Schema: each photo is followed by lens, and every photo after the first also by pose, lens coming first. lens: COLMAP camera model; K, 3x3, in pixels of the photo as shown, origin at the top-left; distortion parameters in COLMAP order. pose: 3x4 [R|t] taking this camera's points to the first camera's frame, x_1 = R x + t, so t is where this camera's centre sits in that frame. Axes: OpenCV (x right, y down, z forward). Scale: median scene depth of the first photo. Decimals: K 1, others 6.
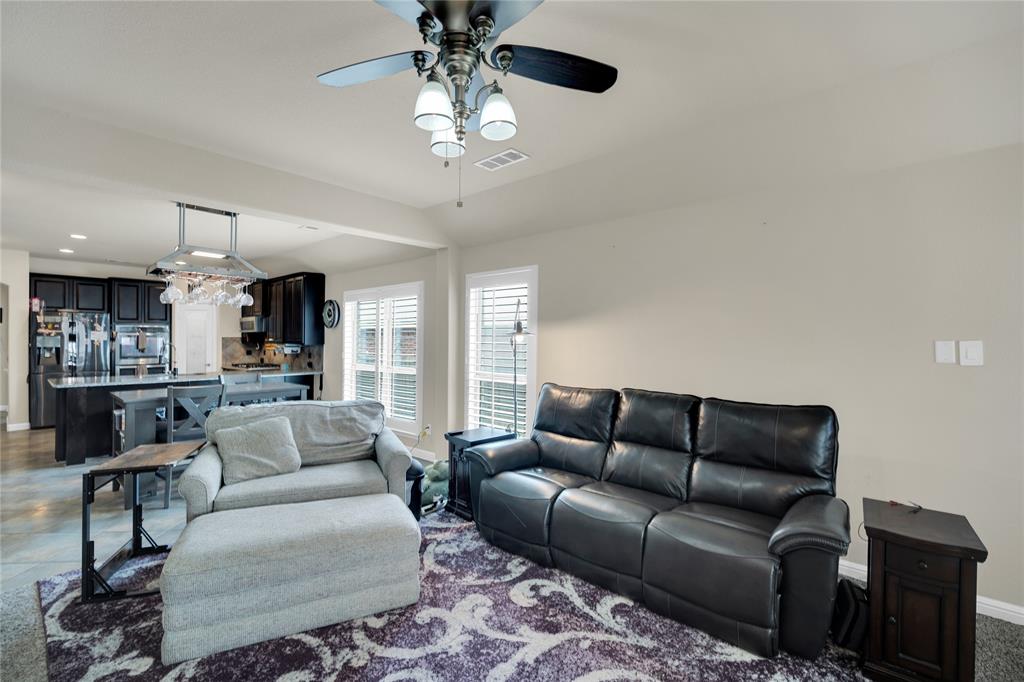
lens RADIAL K [[454.8, 0, 492.6], [0, 454.8, 341.0], [0, 0, 1]] dist [0.000810, 0.016210]
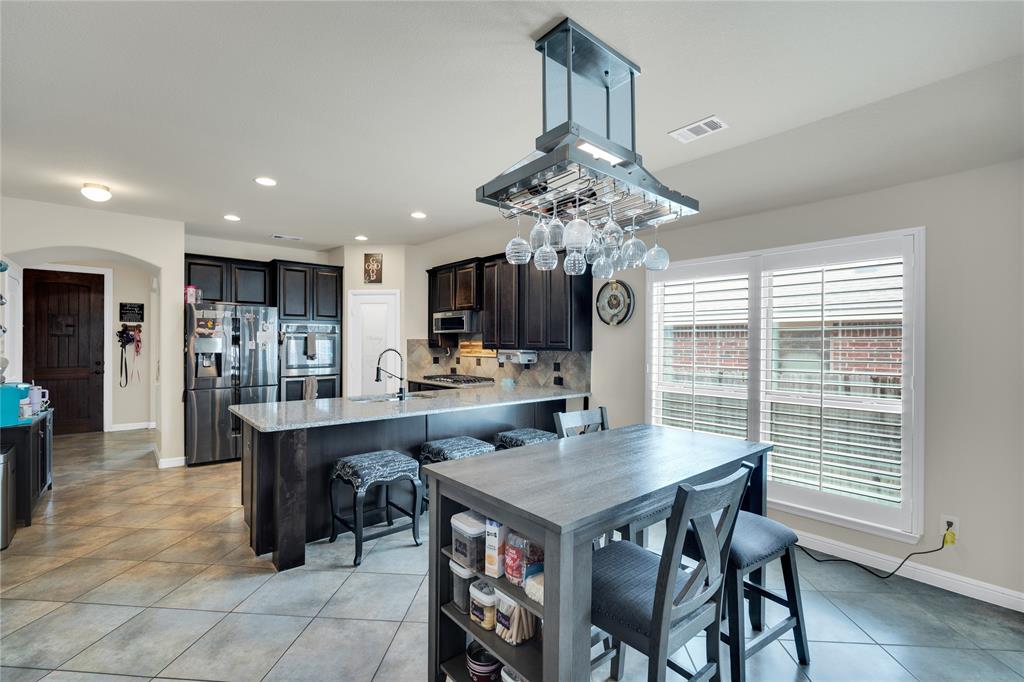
lens RADIAL K [[443.6, 0, 511.1], [0, 443.6, 339.5], [0, 0, 1]] dist [-0.001522, -0.000198]
pose [[0.995324, 0.001211, -0.096582, -0.409026], [-0.002254, 0.999940, -0.010693, -0.001392], [0.096563, 0.010861, 0.995268, 0.342399]]
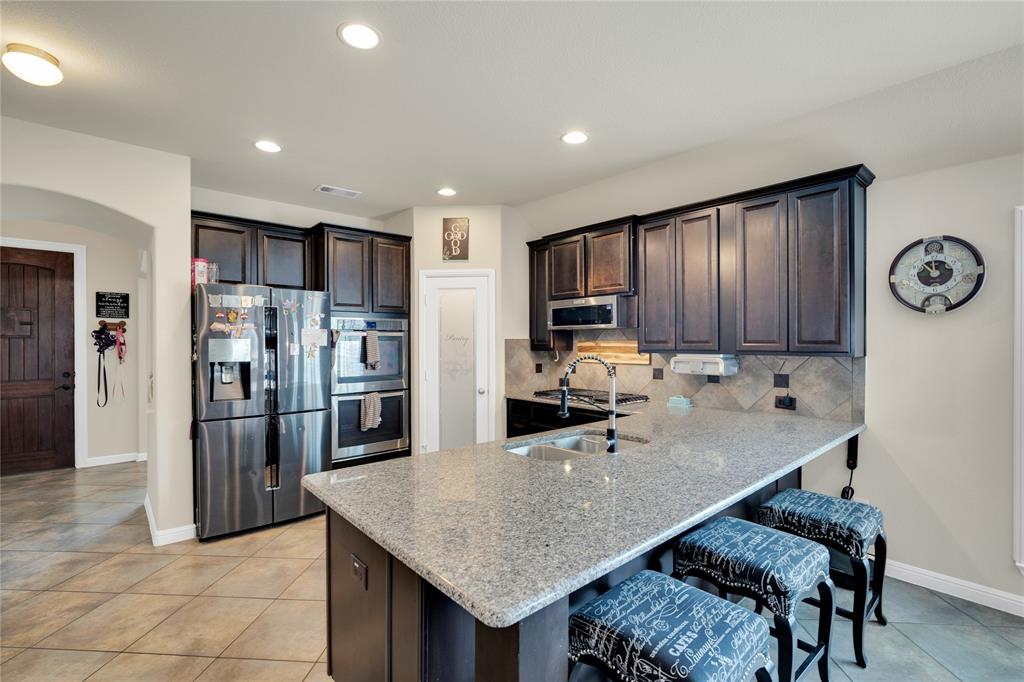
lens RADIAL K [[448.8, 0, 512.0], [0, 448.8, 341.0], [0, 0, 1]] dist [-0.004843, 0.000761]
pose [[0.996455, -0.004325, -0.084022, -0.624278], [0.003732, 0.999967, -0.007212, -0.003466], [0.084051, 0.006873, 0.996438, 0.559953]]
